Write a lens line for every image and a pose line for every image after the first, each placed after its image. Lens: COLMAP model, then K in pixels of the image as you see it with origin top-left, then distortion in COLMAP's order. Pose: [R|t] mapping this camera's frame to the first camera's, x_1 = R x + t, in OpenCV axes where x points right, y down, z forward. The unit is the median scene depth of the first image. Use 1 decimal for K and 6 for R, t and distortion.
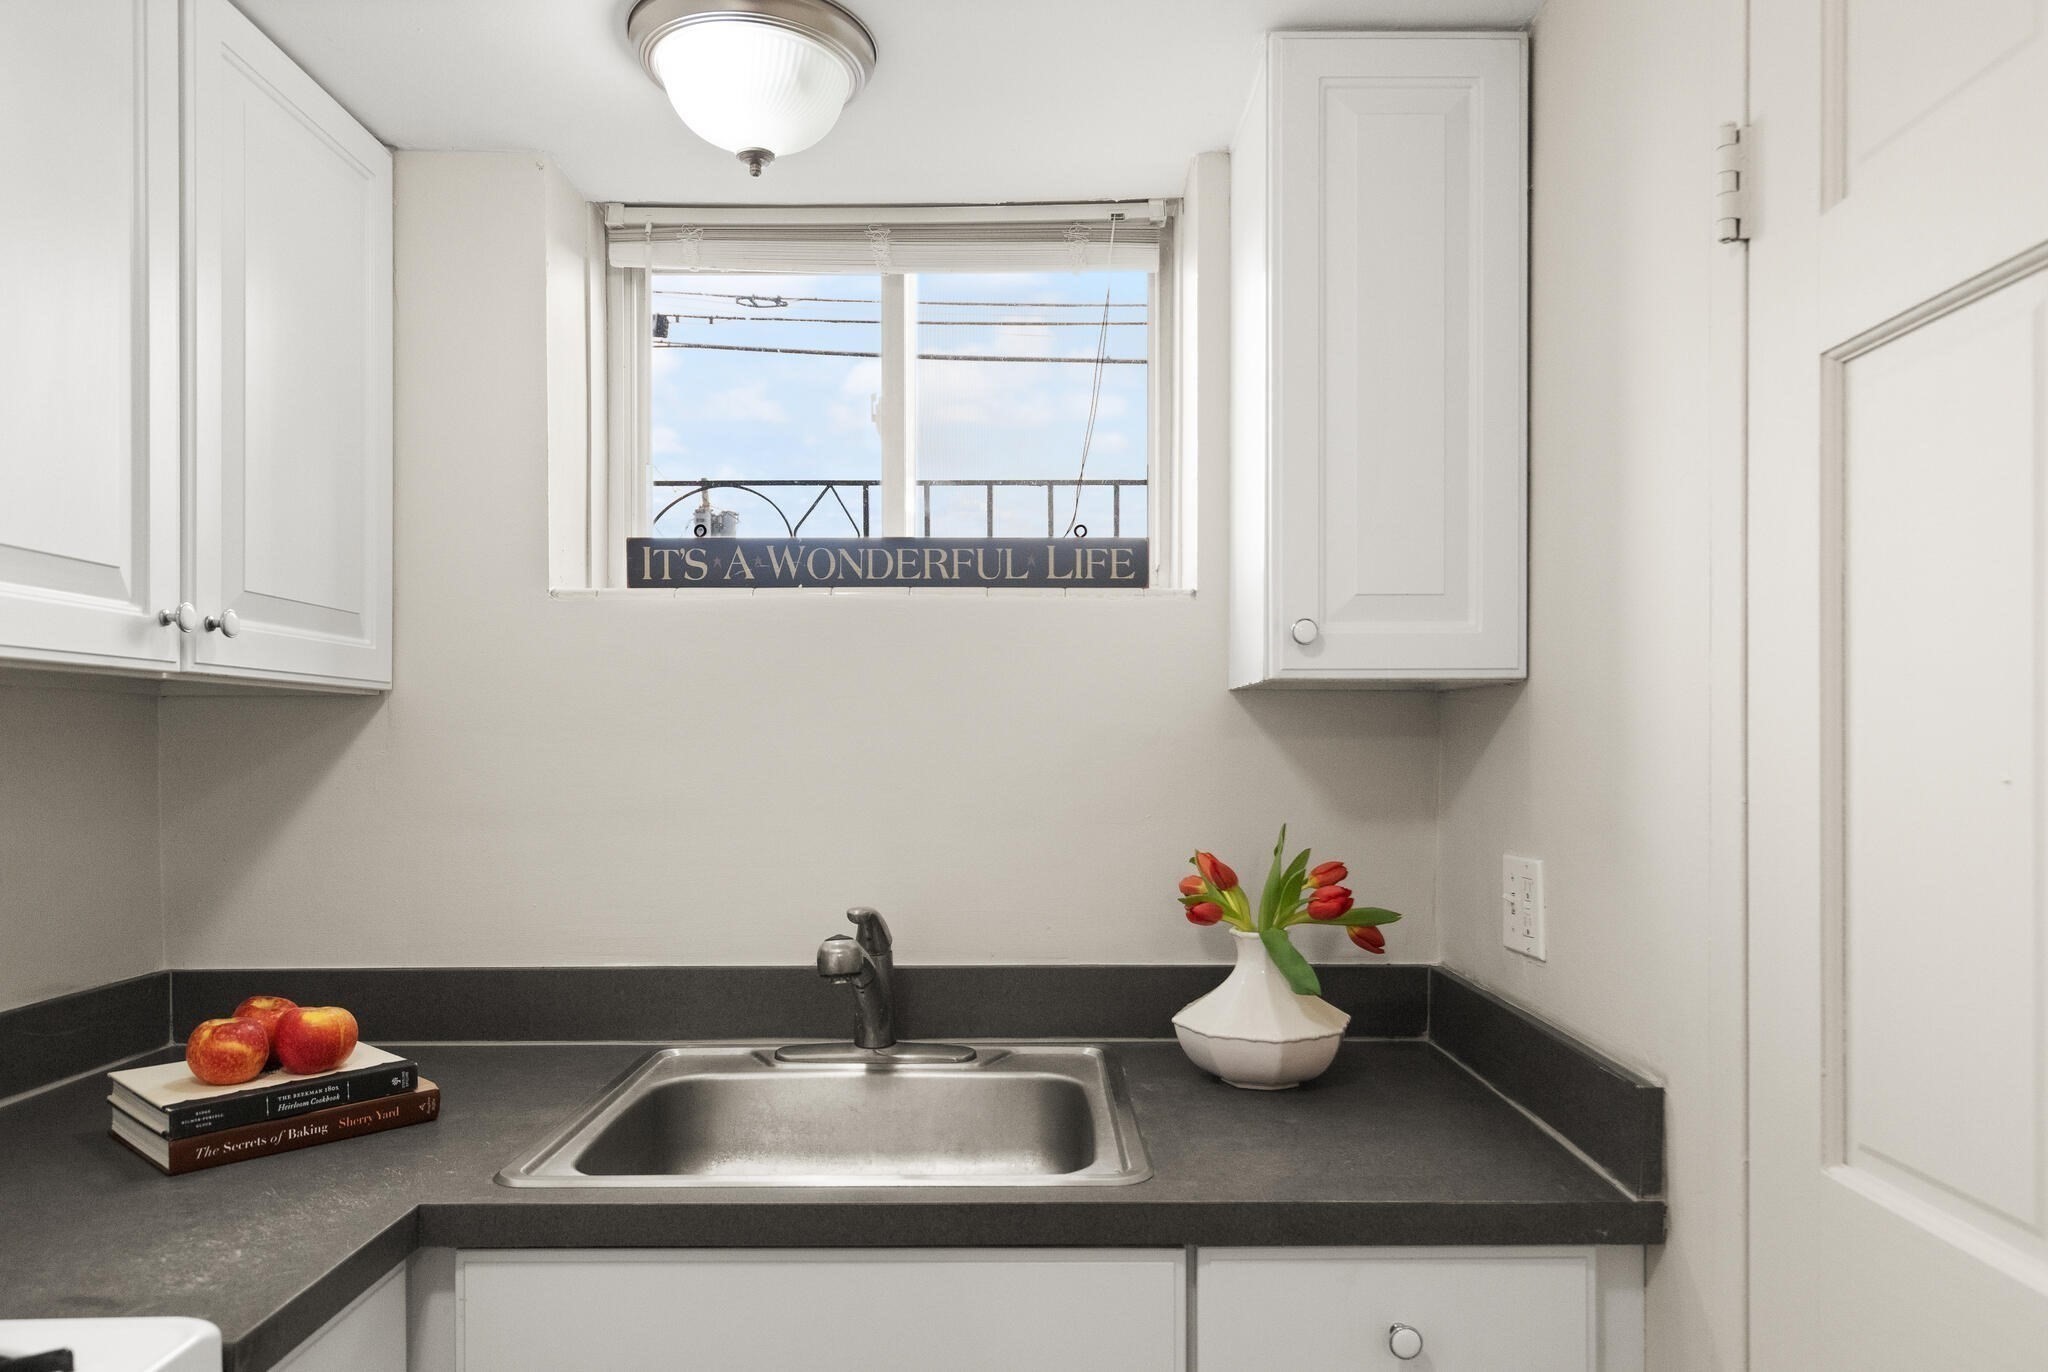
lens RADIAL K [[1318.8, 0, 1030.7], [0, 1318.8, 747.8], [0, 0, 1]] dist [0.004741, 0.001649]
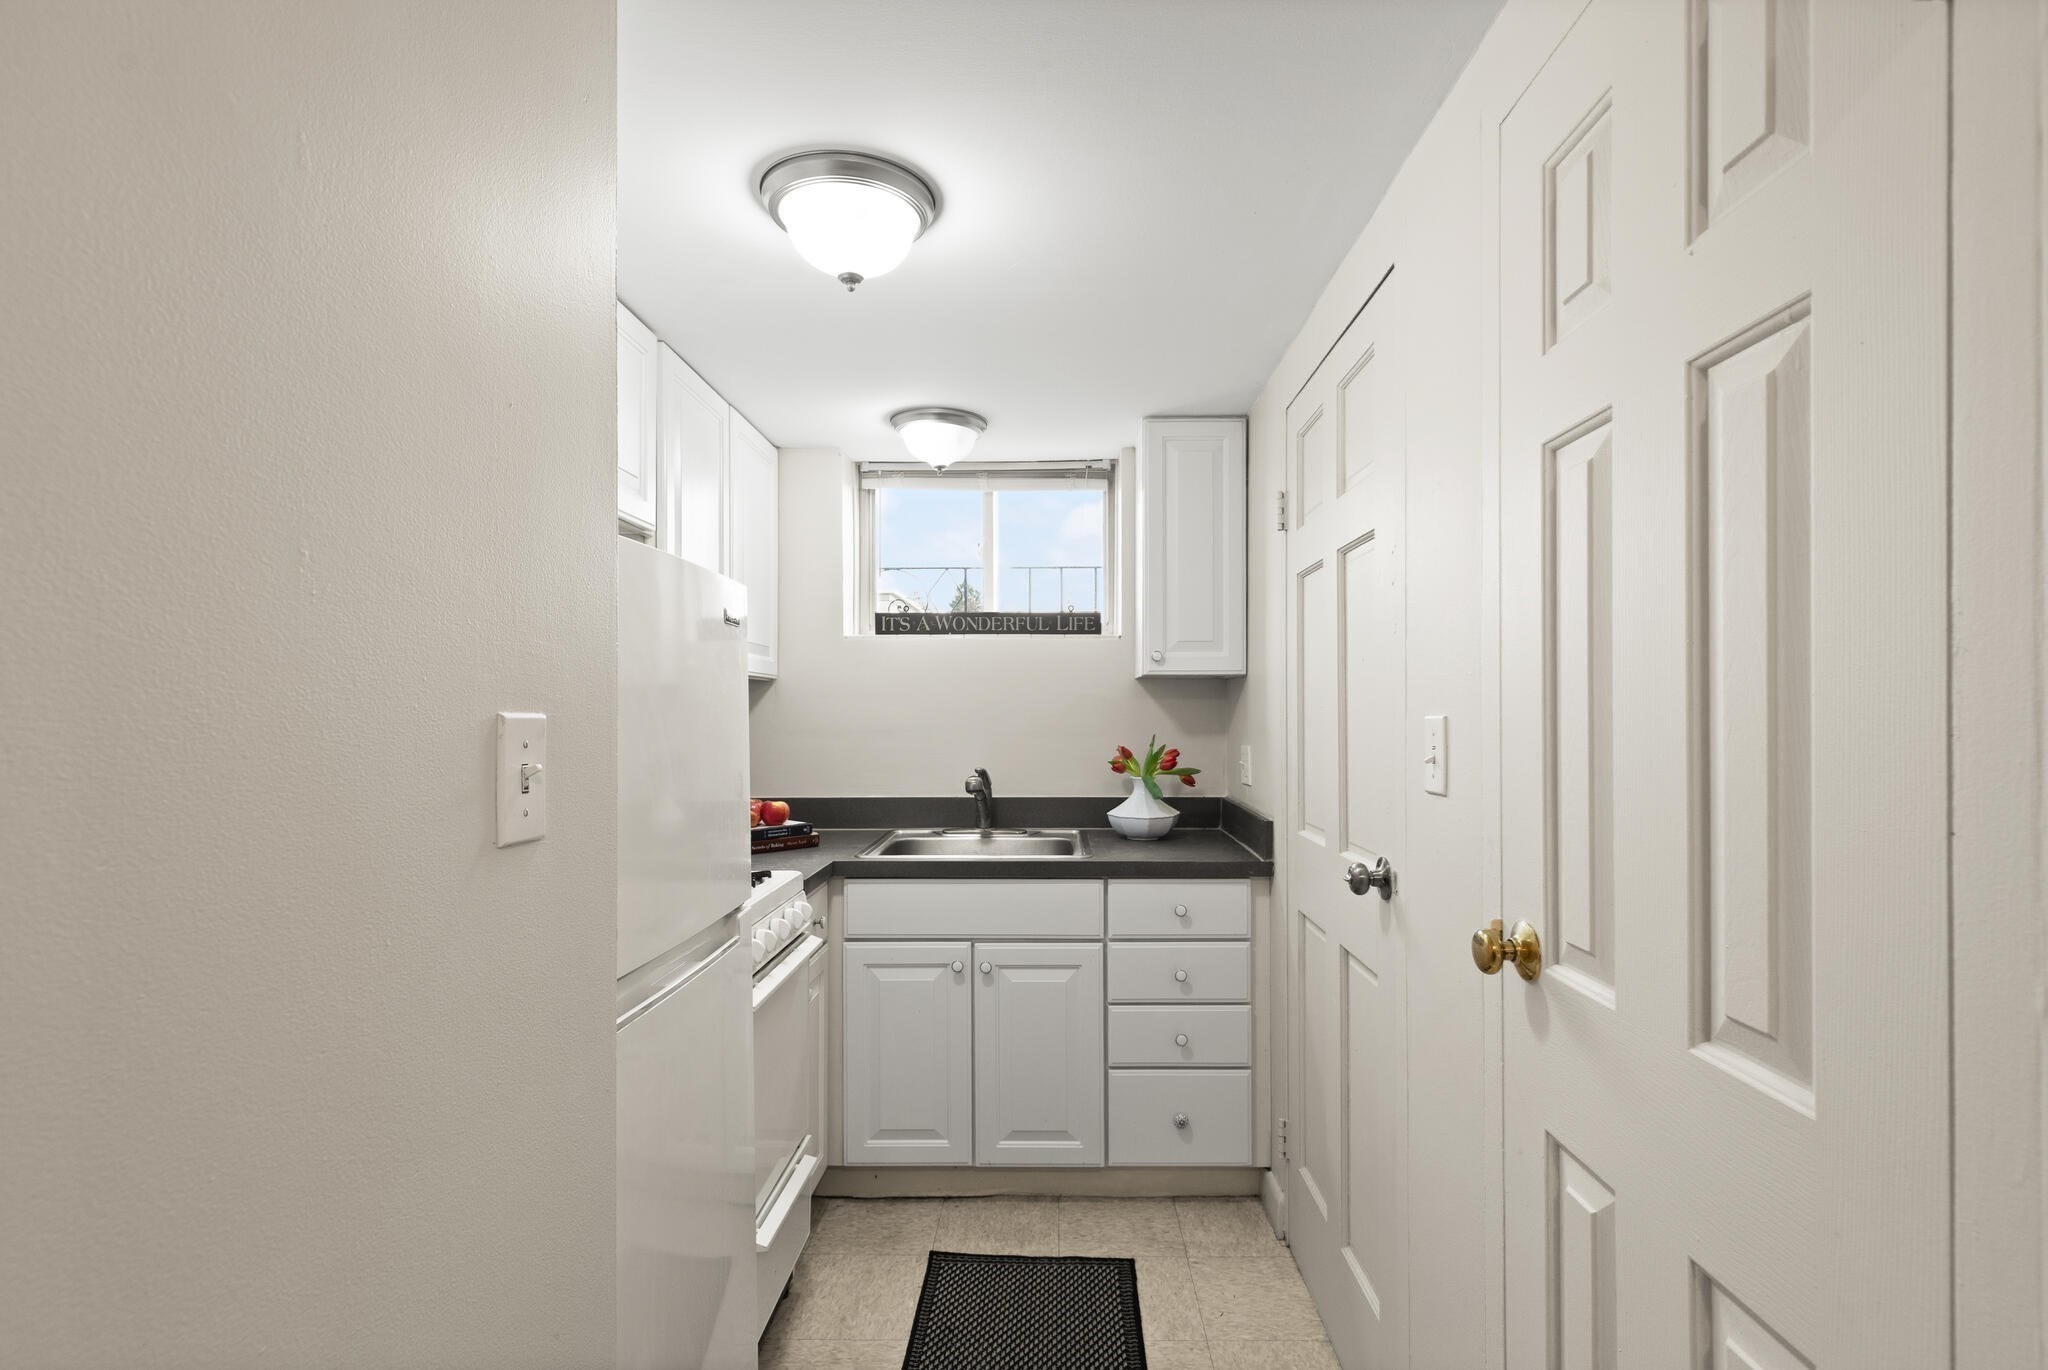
lens RADIAL K [[948.9, 0, 1036.3], [0, 948.9, 709.4], [0, 0, 1]] dist [0.005162, 0.000000]
pose [[0.999773, -0.000472, -0.021301, 0.012745], [0.000336, 0.999979, -0.006420, 0.022901], [0.021304, 0.006412, 0.999752, -0.723822]]
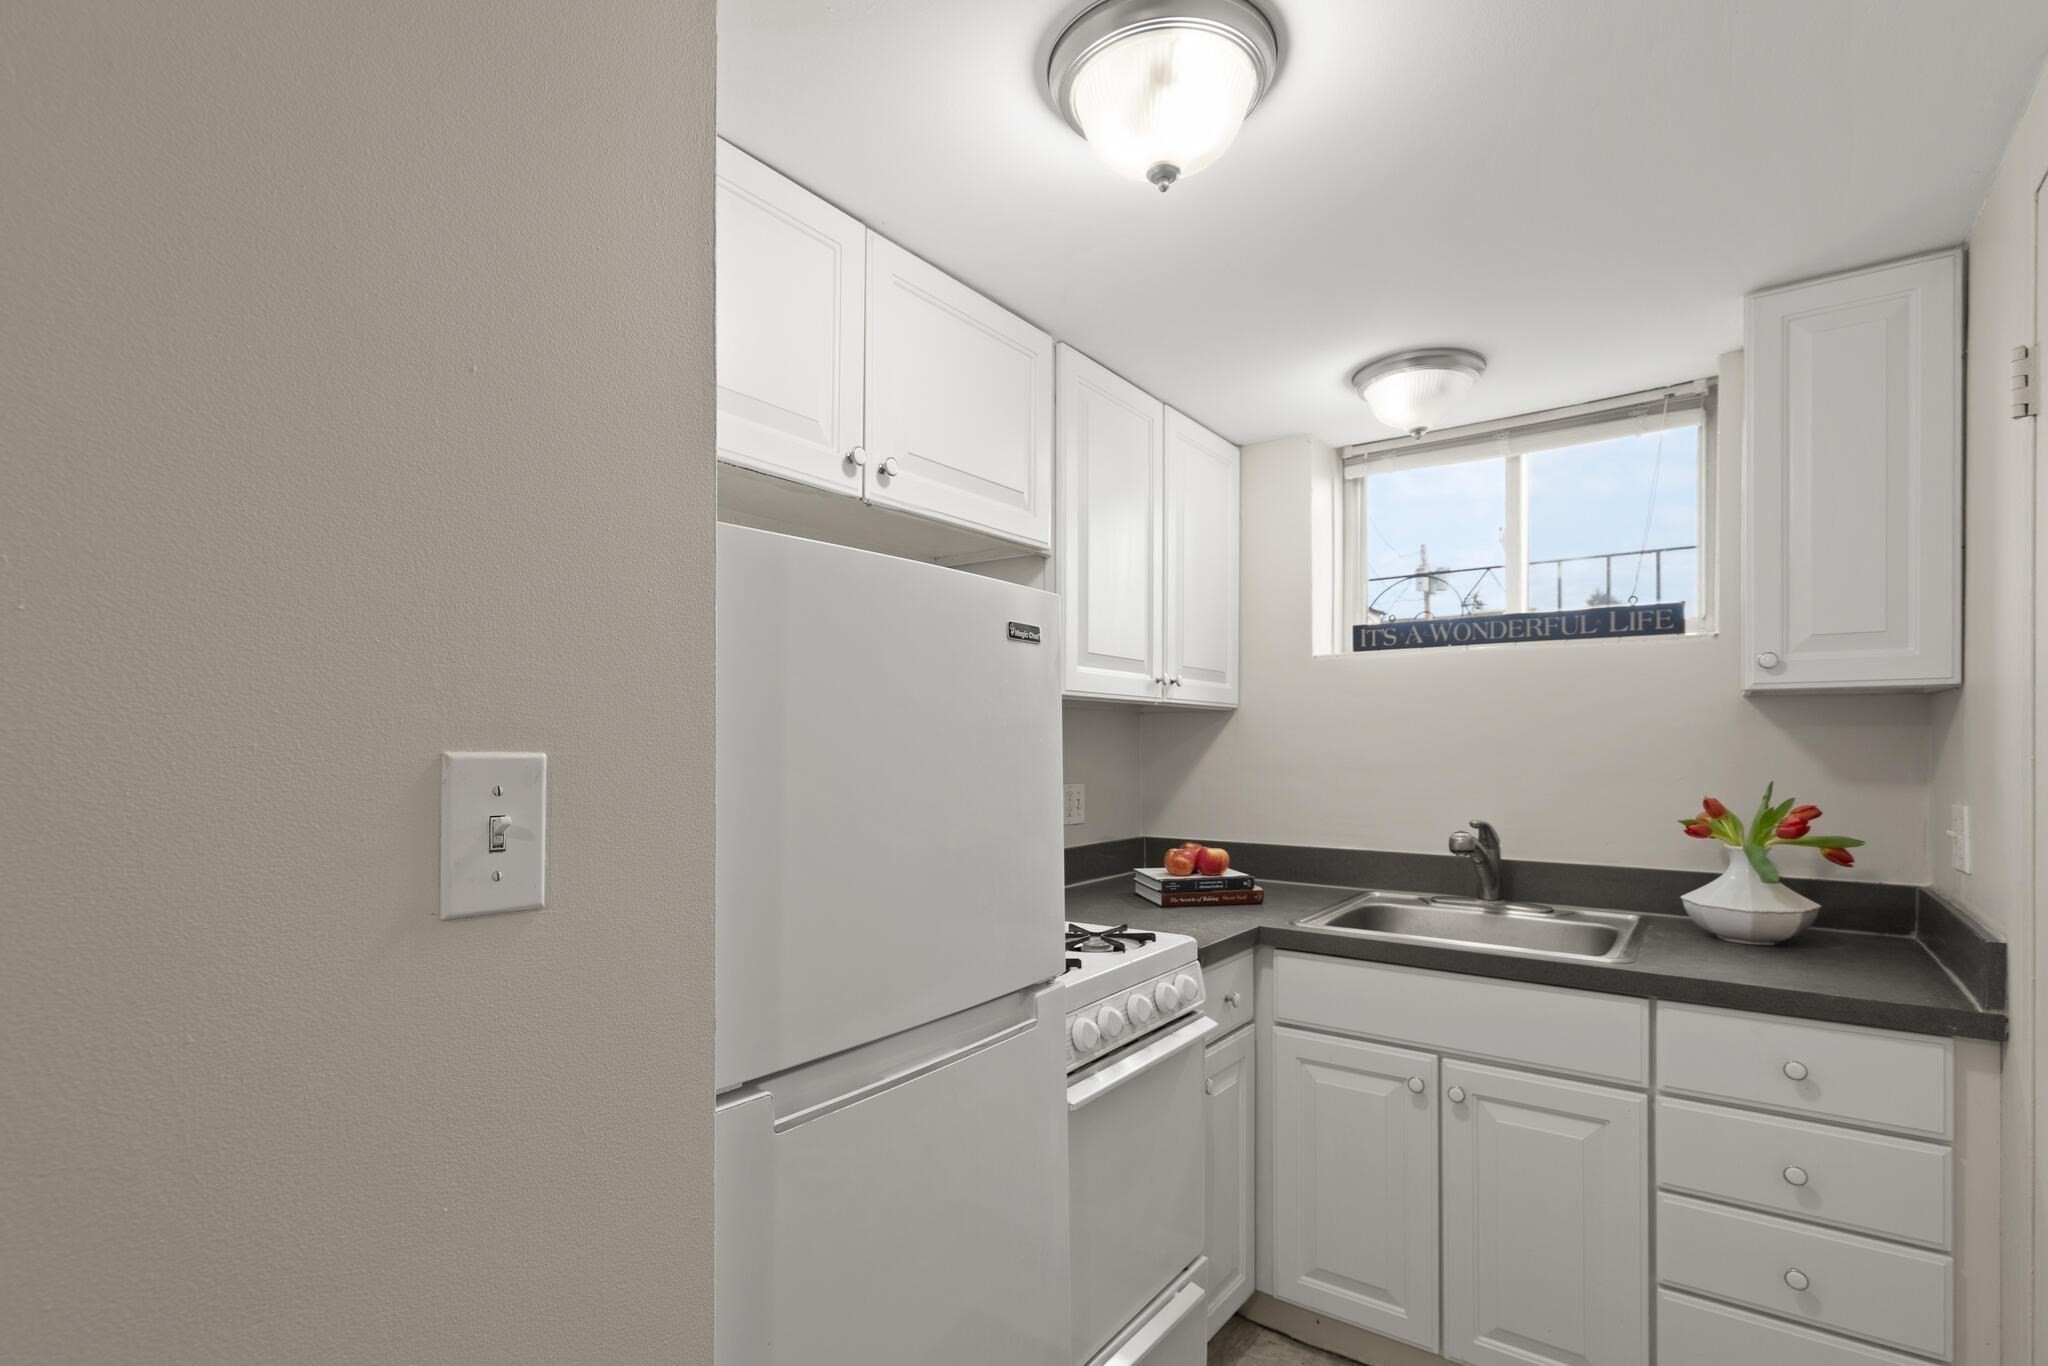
lens RADIAL K [[953.1, 0, 1030.3], [0, 953.1, 744.0], [0, 0, 1]] dist [0.002360, -0.001599]
pose [[0.805105, 0.001790, -0.593129, 0.150863], [-0.003500, 0.999992, -0.001732, 0.018112], [0.593122, 0.003470, 0.805105, -0.426335]]
